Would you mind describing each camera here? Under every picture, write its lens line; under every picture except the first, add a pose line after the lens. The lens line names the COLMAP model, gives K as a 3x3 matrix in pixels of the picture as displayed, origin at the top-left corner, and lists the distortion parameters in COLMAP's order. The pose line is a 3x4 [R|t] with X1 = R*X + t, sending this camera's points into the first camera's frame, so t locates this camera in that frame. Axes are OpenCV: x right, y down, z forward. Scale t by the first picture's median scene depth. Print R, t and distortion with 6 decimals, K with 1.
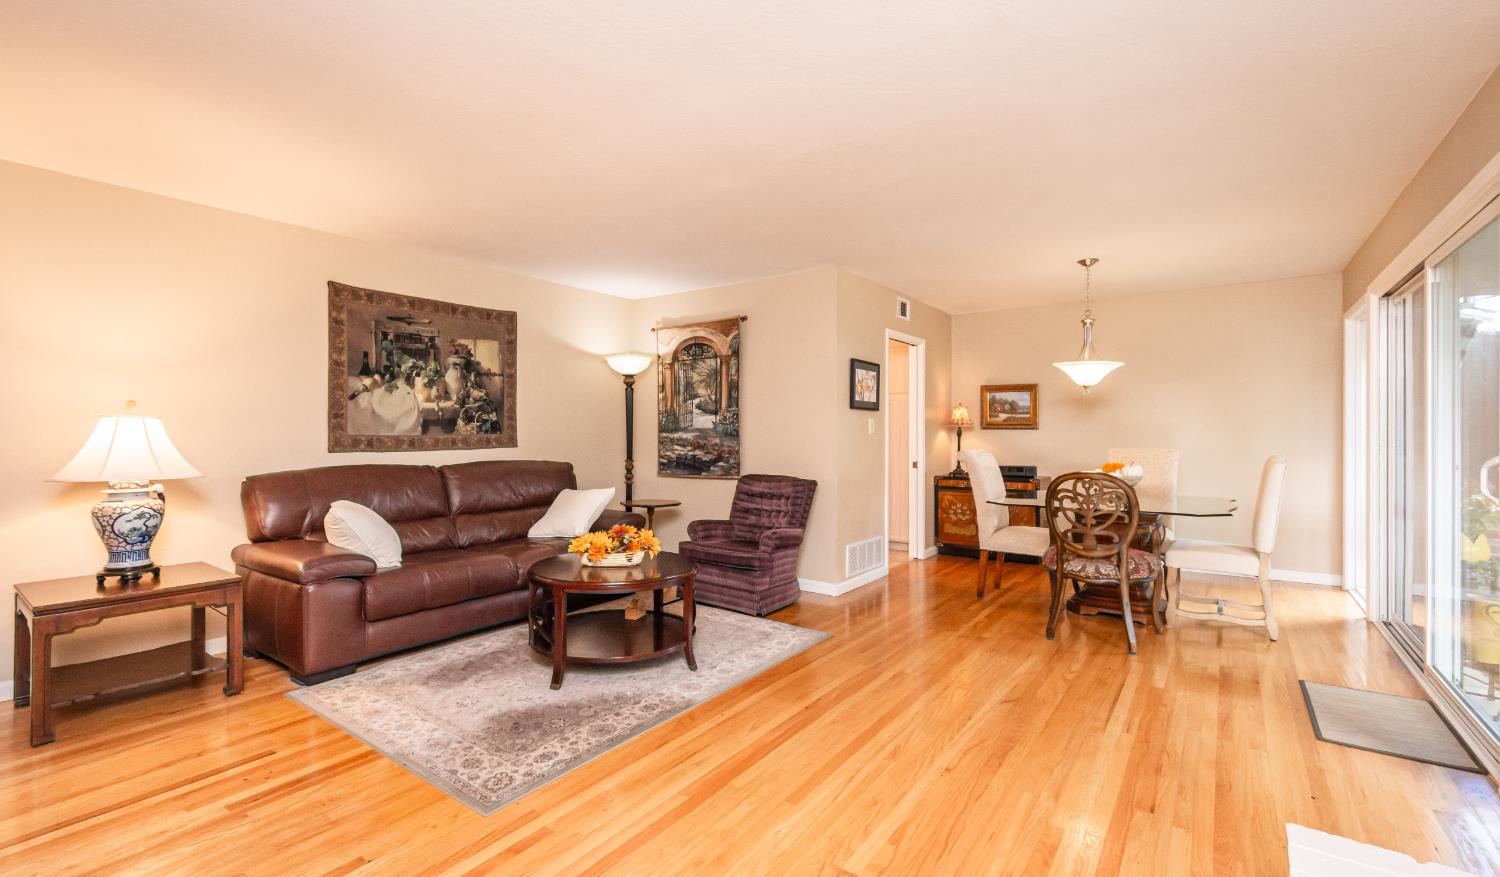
lens RADIAL K [[655.0, 0, 752.5], [0, 655.0, 435.9], [0, 0, 1]] dist [0.001370, -0.000118]
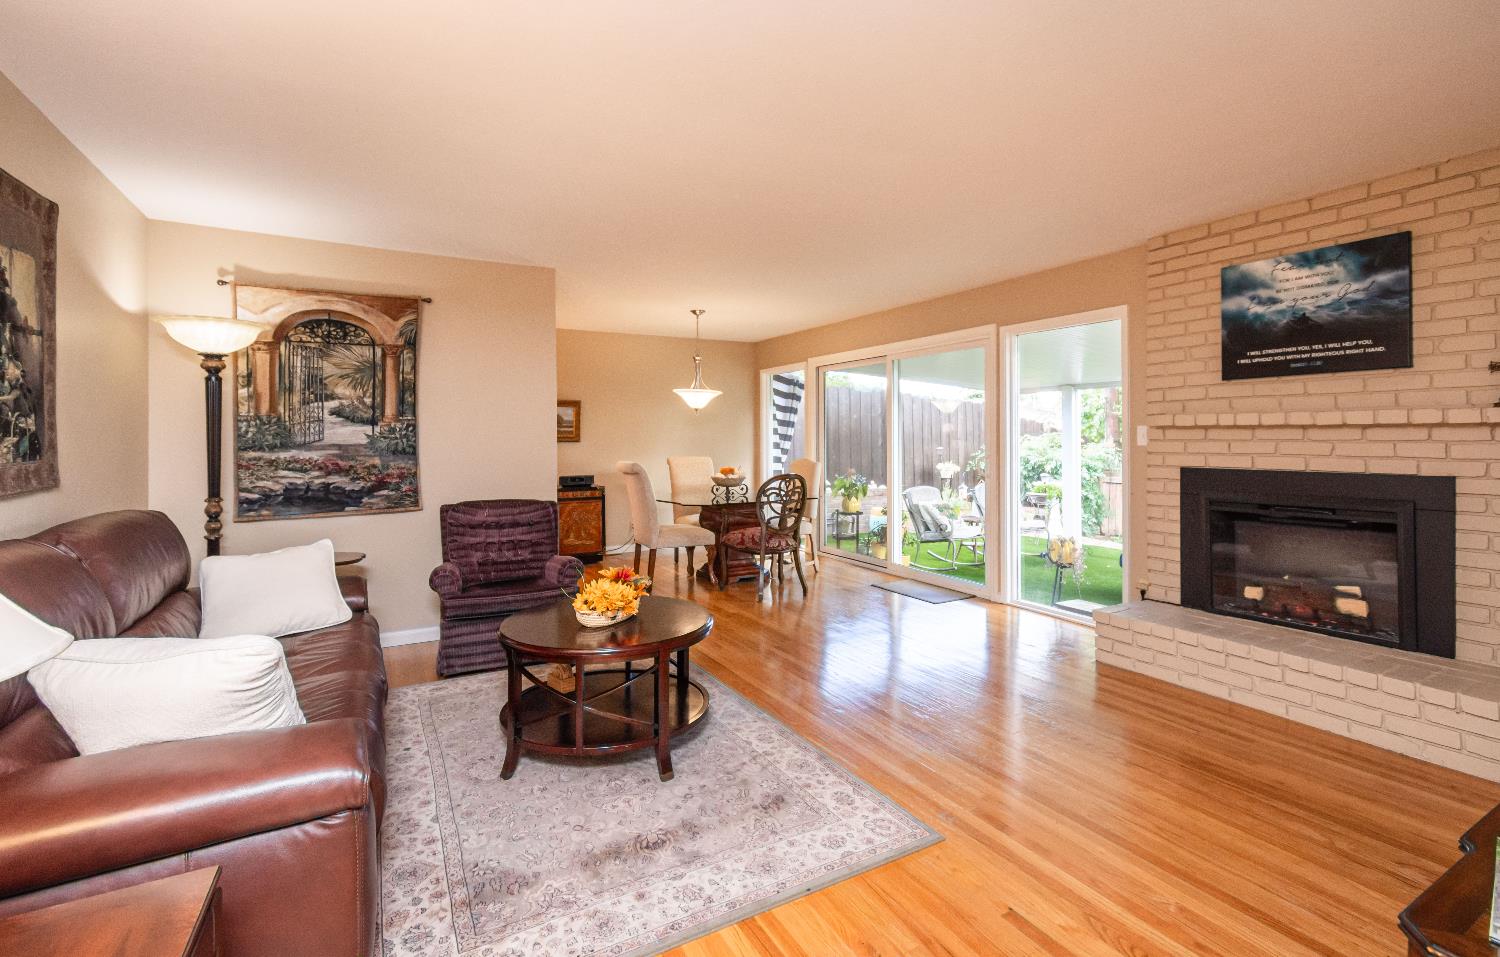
lens RADIAL K [[667.5, 0, 752.5], [0, 667.5, 438.2], [0, 0, 1]] dist [0.003945, -0.001087]
pose [[0.422154, -0.000200, 0.906524, -0.618449], [0.009976, 0.999940, -0.004426, -0.011732], [-0.906469, 0.010912, 0.422130, 0.353070]]
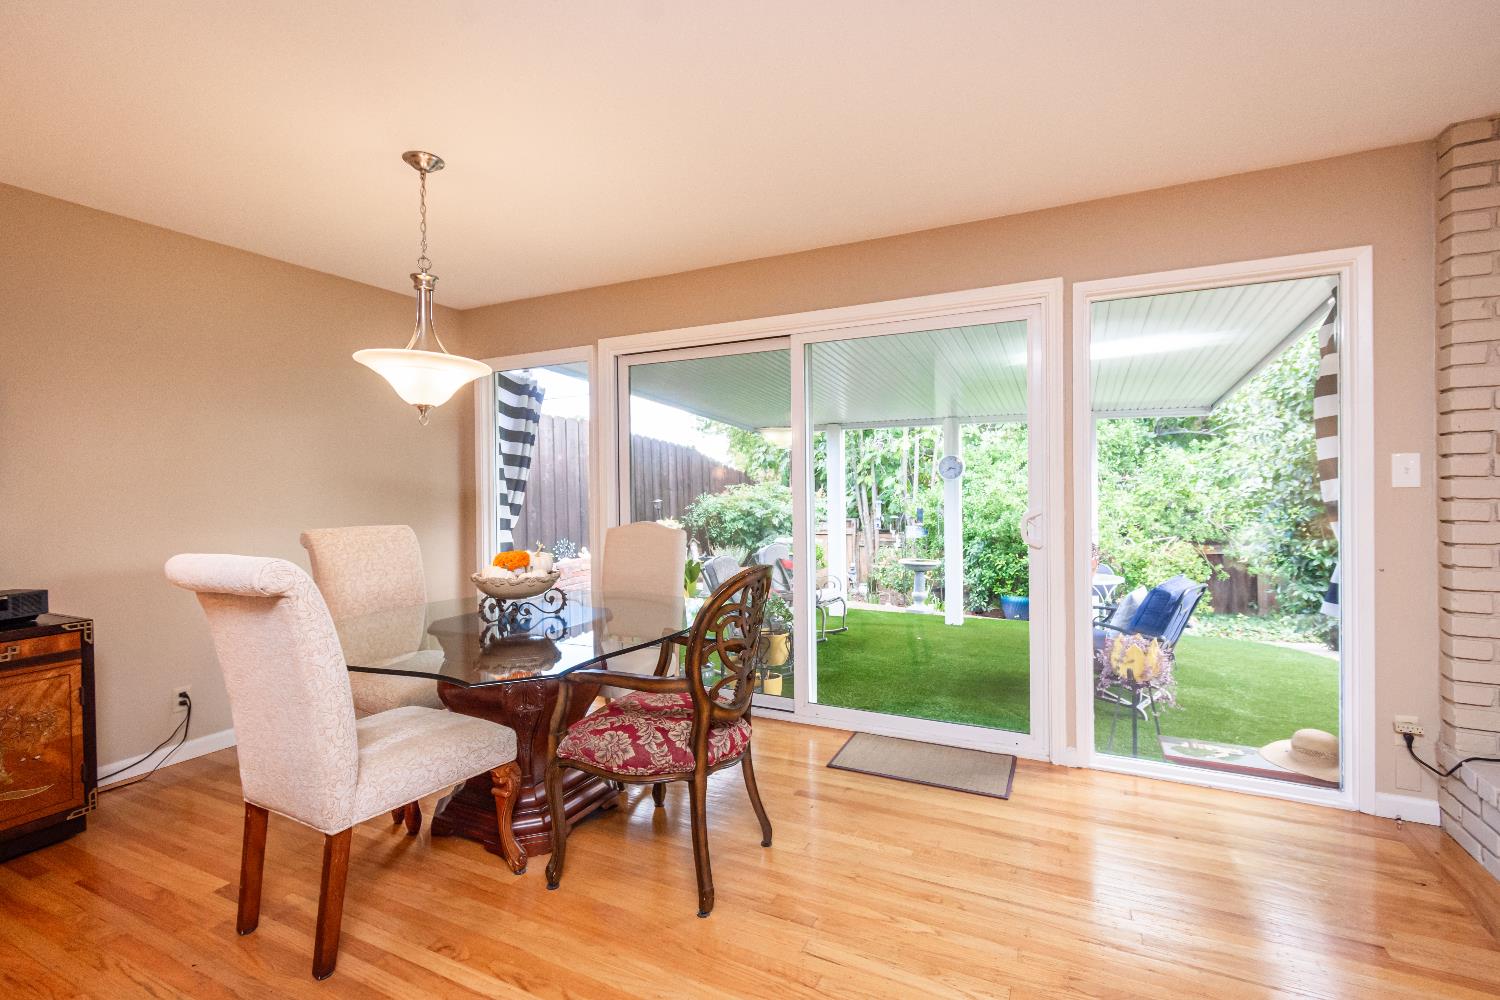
lens RADIAL K [[677.6, 0, 758.3], [0, 677.6, 493.4], [0, 0, 1]] dist [0.006621, -0.001604]
pose [[-0.164105, -0.003270, 0.986438, -0.048968], [0.017609, 0.999825, 0.006244, -0.007939], [-0.986286, 0.018395, -0.164018, 0.828602]]
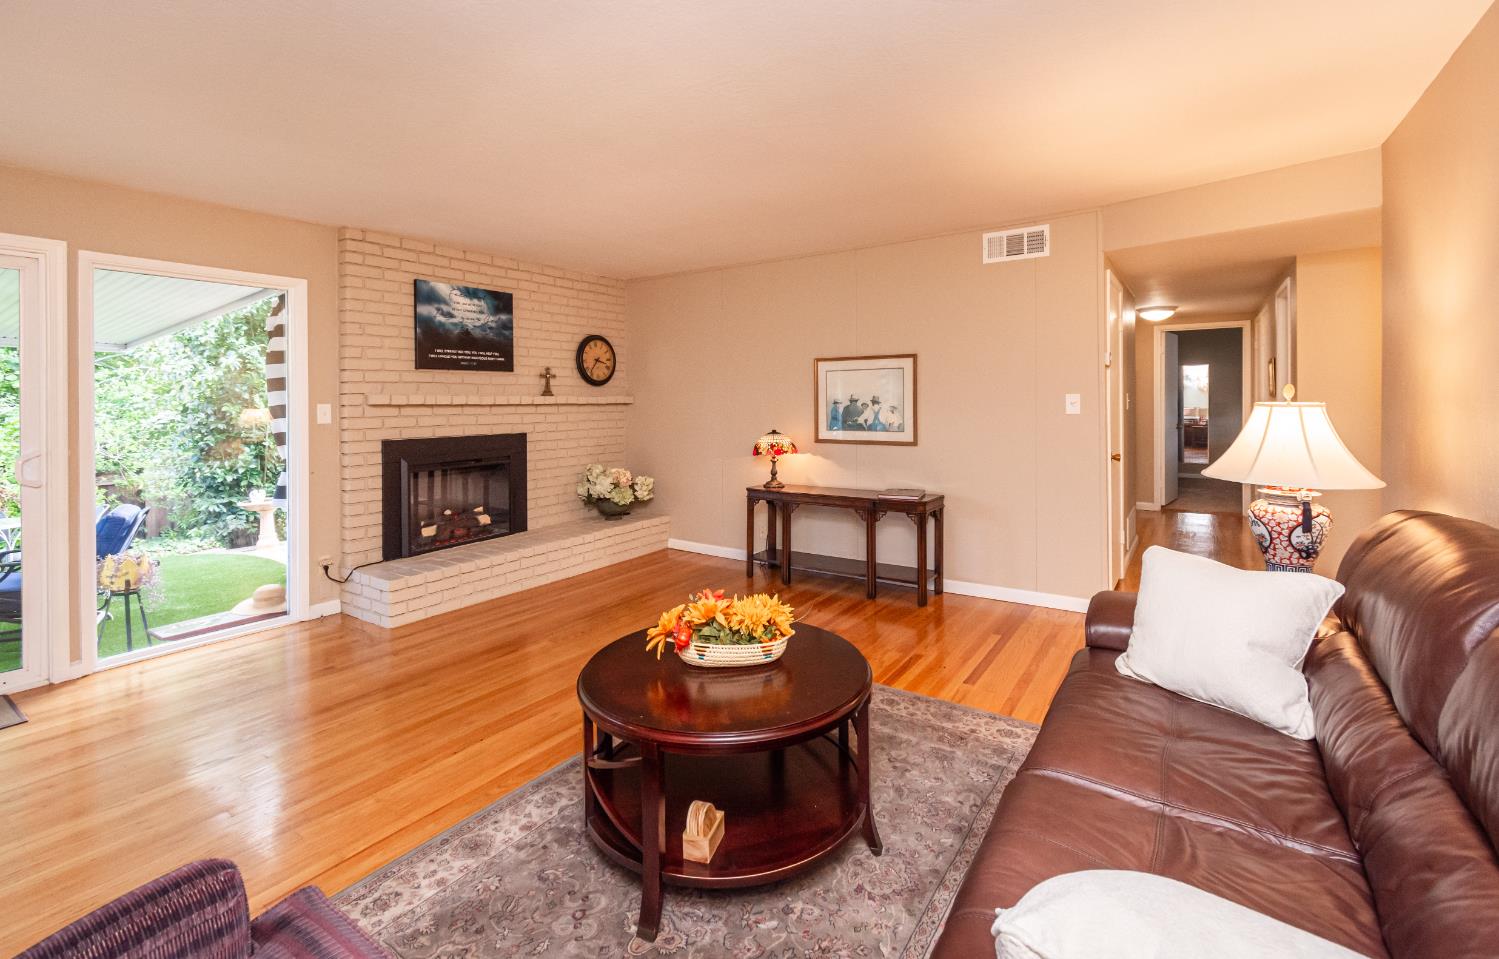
lens RADIAL K [[667.1, 0, 745.1], [0, 667.1, 397.6], [0, 0, 1]] dist [0.003945, -0.001087]
pose [[-0.999900, 0.013601, -0.003821, -0.172785], [0.013591, 0.999904, 0.002644, -0.029684], [0.003857, 0.002592, -0.999989, 1.141613]]
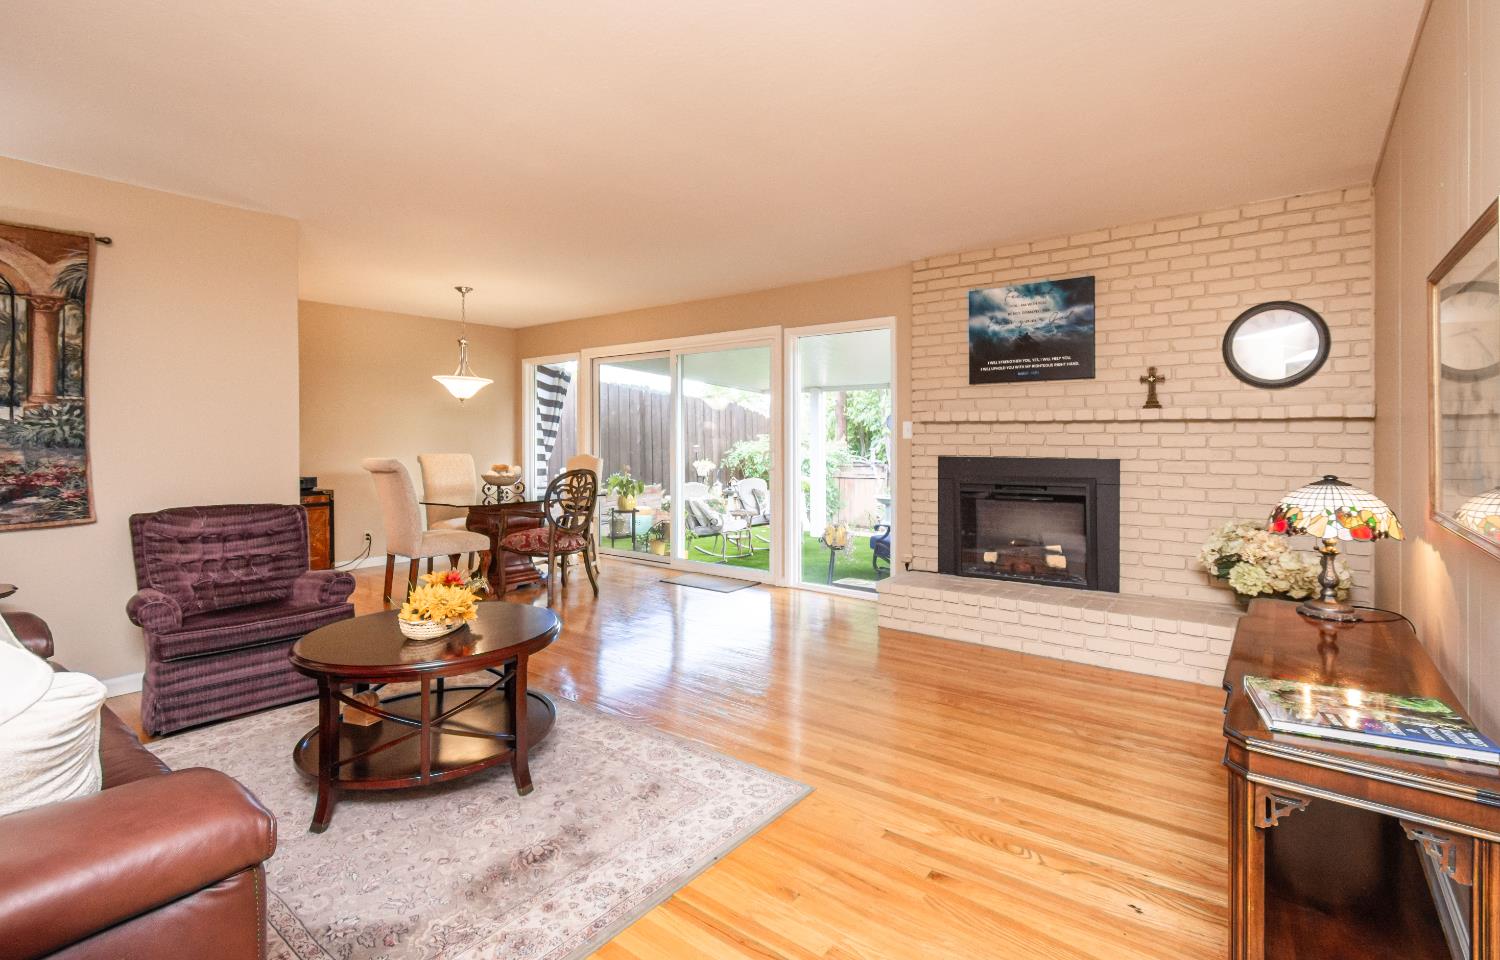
lens RADIAL K [[691.1, 0, 767.4], [0, 691.1, 440.1], [0, 0, 1]] dist [0.004516, -0.000026]
pose [[0.023505, -0.001310, 0.999723, -0.665054], [0.008164, 0.999966, 0.001118, -0.001518], [-0.999690, 0.008135, 0.023515, 0.445994]]
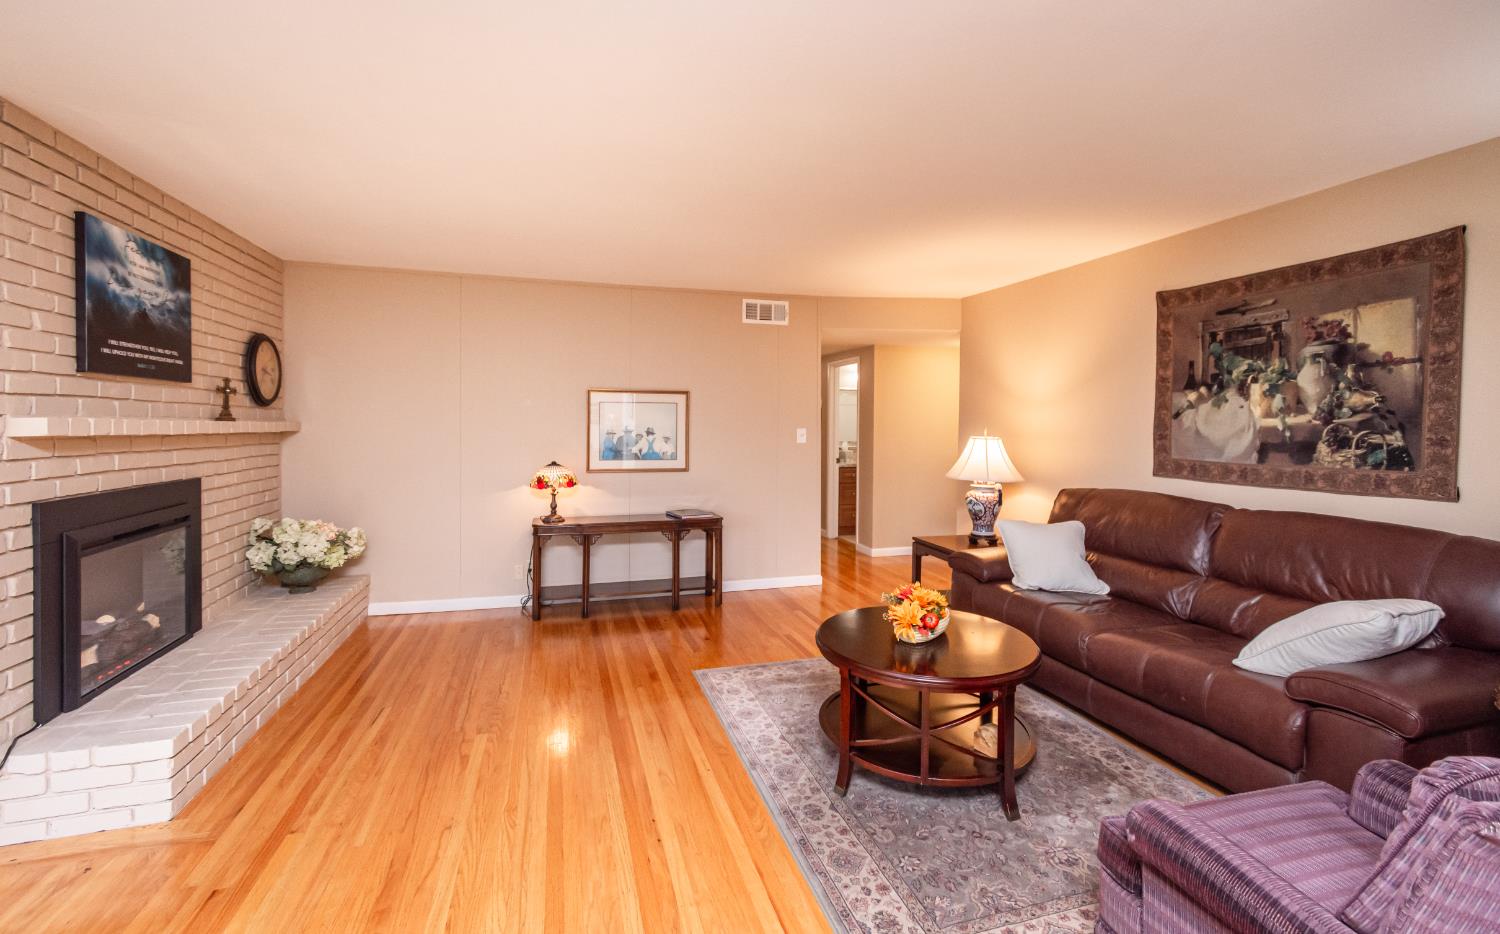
lens RADIAL K [[665.0, 0, 748.4], [0, 665.0, 435.2], [0, 0, 1]] dist [0.002165, 0.001410]
pose [[-0.619892, 0.012627, -0.784586, 0.380053], [-0.009660, 0.999672, 0.023721, -0.041439], [0.784628, 0.022284, -0.619566, 0.939537]]
